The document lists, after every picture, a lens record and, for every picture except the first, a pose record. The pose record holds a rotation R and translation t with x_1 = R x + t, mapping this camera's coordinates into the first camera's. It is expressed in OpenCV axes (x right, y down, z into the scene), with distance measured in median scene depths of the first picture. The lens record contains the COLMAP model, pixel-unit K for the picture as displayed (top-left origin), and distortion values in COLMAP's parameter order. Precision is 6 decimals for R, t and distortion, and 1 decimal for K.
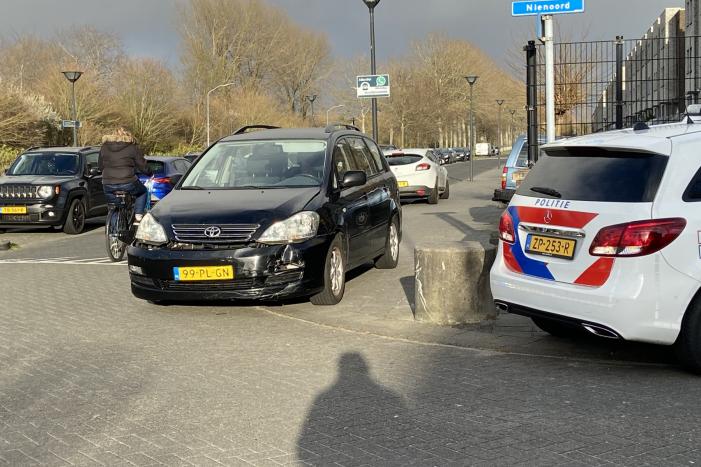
lens RADIAL K [[1121.1, 0, 350.4], [0, 1121.1, 231.6], [0, 0, 1]] dist [0.082292, 0.070627]
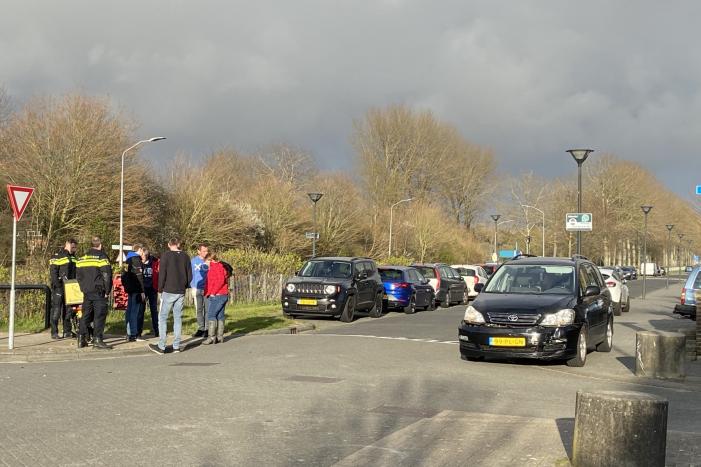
lens RADIAL K [[1121.1, 0, 350.4], [0, 1121.1, 231.6], [0, 0, 1]] dist [0.082292, 0.070627]
pose [[0.989498, 0.041691, -0.138403, -0.062430], [-0.054873, 0.994168, -0.092843, 0.019263], [0.133725, 0.099463, 0.986015, -0.337860]]
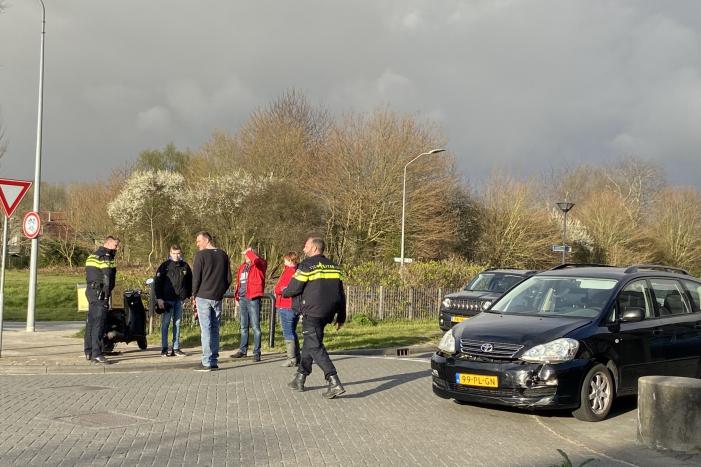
lens RADIAL K [[1063.1, 0, 347.2], [0, 1063.1, 231.7], [0, 0, 1]] dist [0.110600, 0.017898]
pose [[0.872775, 0.043892, -0.486146, 0.142766], [-0.095766, 0.991990, -0.082366, -0.006940], [0.478637, 0.118443, 0.869987, -0.054799]]
